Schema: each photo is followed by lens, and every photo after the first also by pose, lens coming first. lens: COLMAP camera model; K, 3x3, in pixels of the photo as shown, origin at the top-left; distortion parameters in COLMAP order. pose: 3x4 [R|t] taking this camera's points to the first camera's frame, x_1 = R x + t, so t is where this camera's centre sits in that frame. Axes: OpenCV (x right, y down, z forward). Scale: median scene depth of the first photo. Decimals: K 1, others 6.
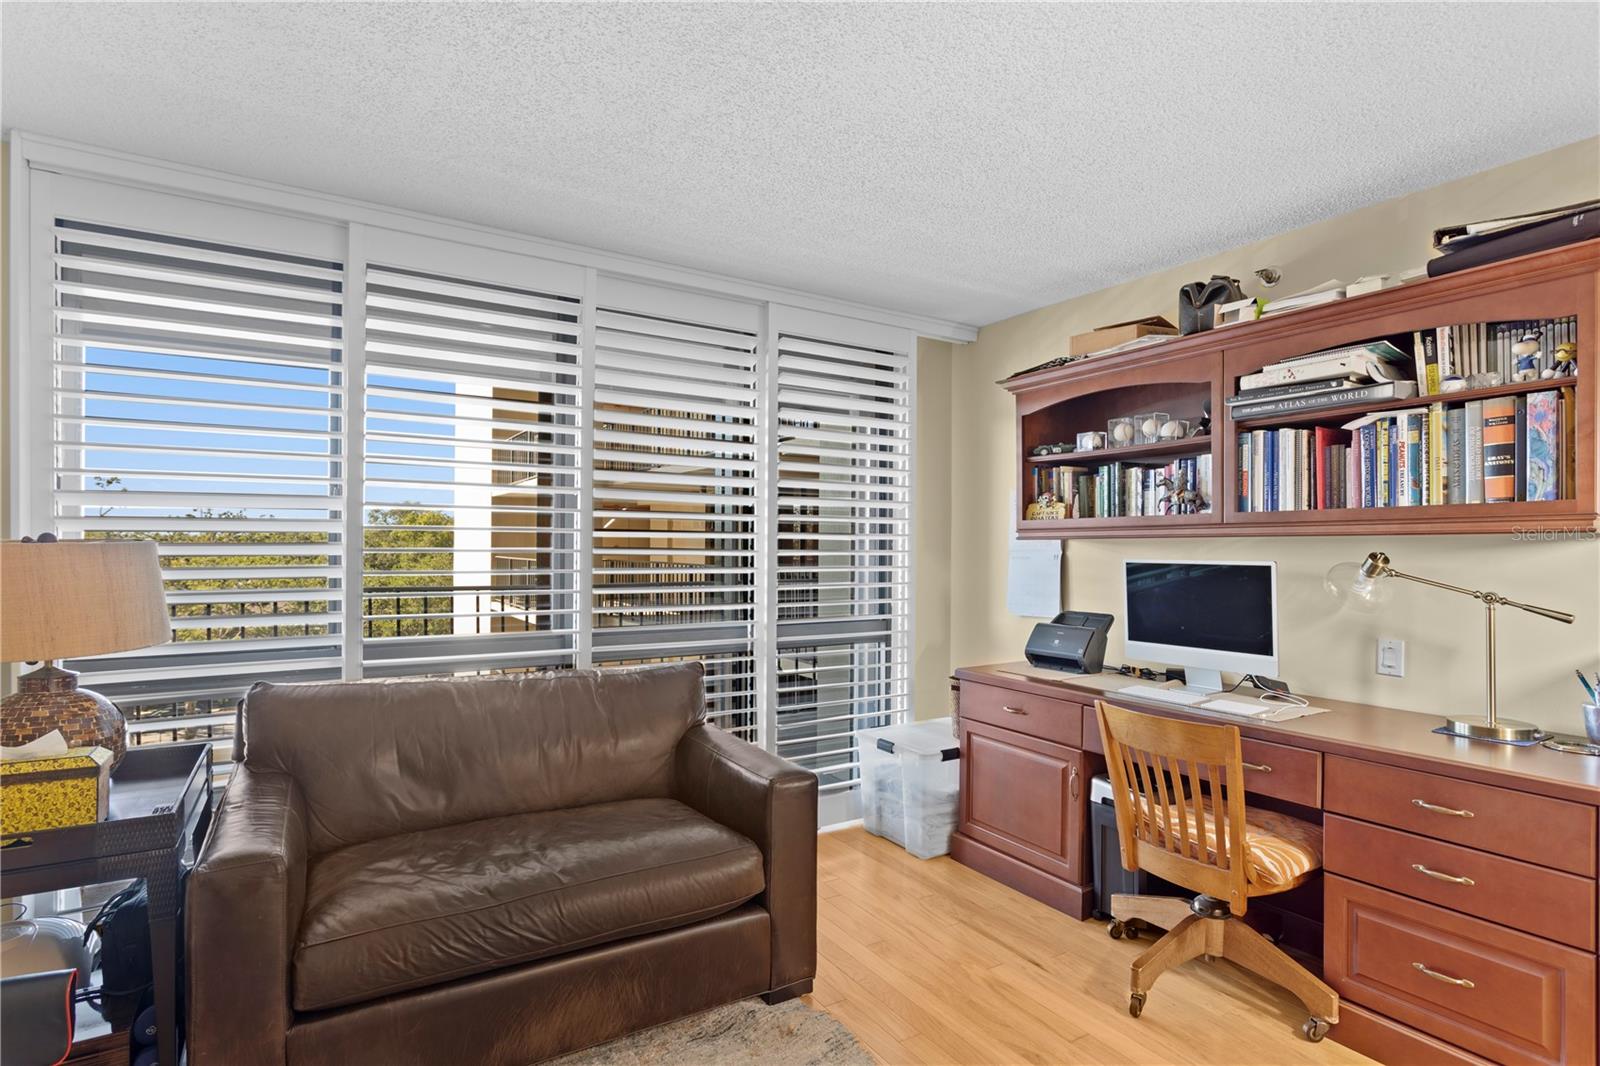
lens RADIAL K [[798.6, 0, 799.6], [0, 798.6, 552.8], [0, 0, 1]] dist [-0.004026, -0.000438]
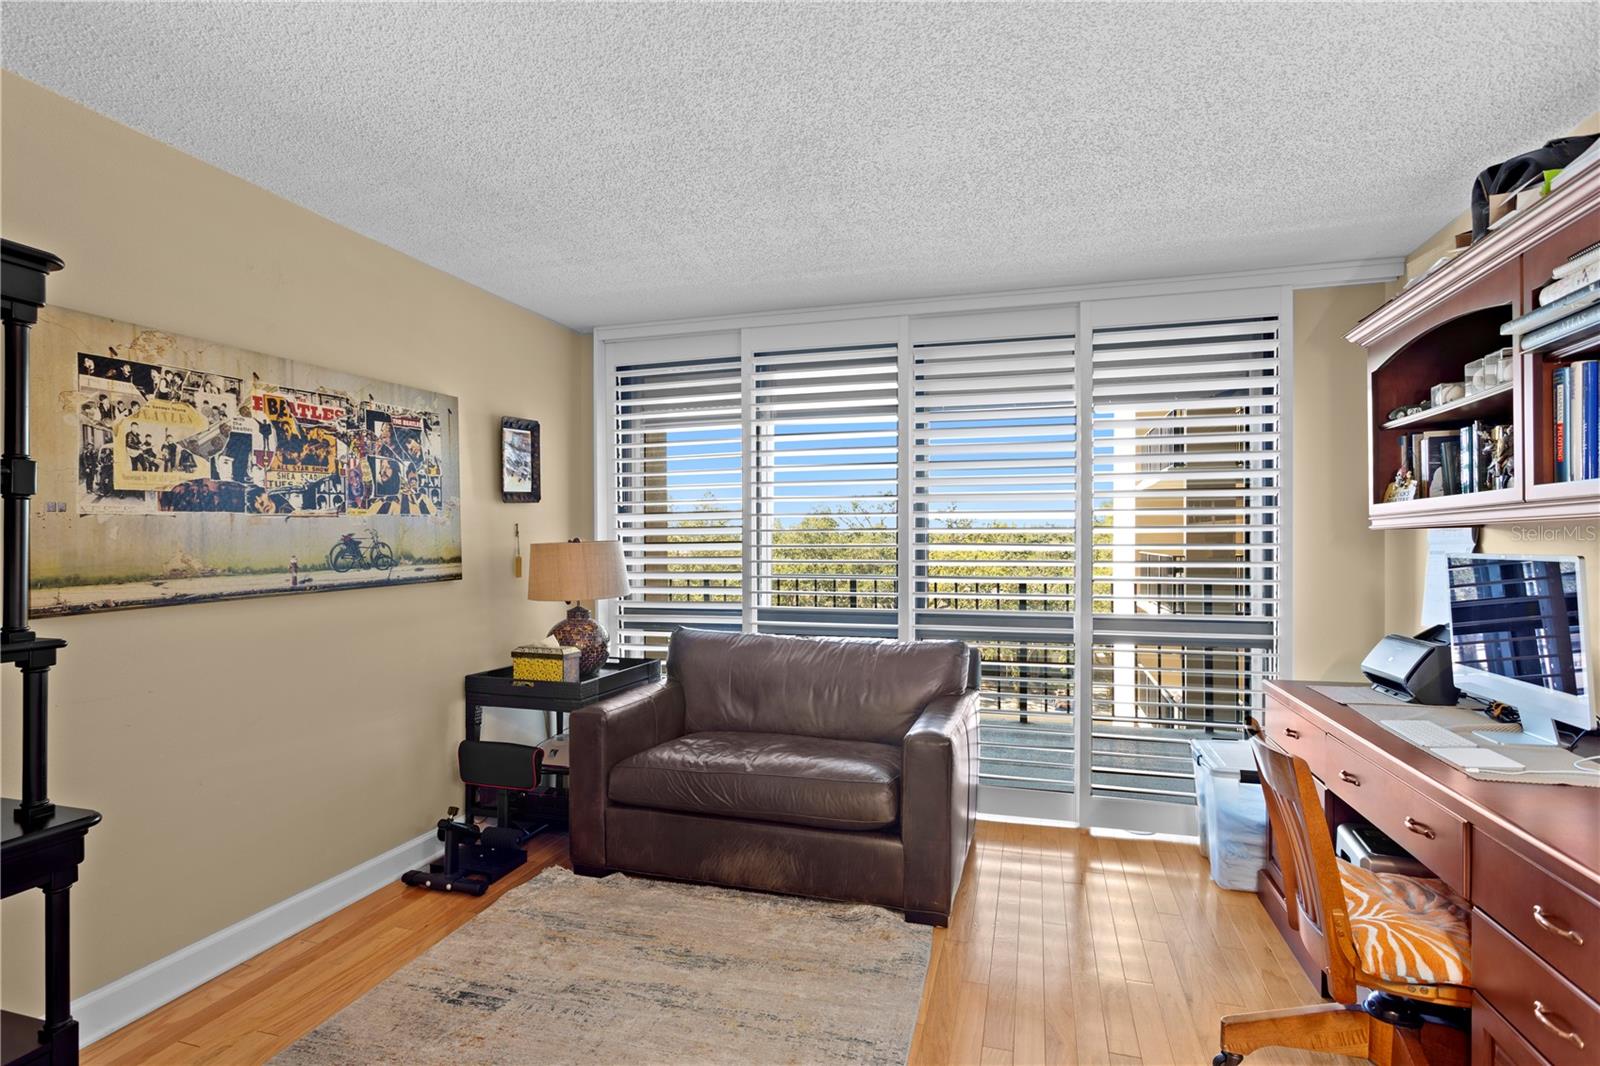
lens RADIAL K [[798.6, 0, 799.6], [0, 798.6, 552.8], [0, 0, 1]] dist [-0.004026, -0.000438]
pose [[0.675998, 0.000704, -0.736903, 0.618556], [0.001820, 0.999995, 0.002625, 0.005395], [0.736901, -0.003116, 0.675993, 0.057923]]
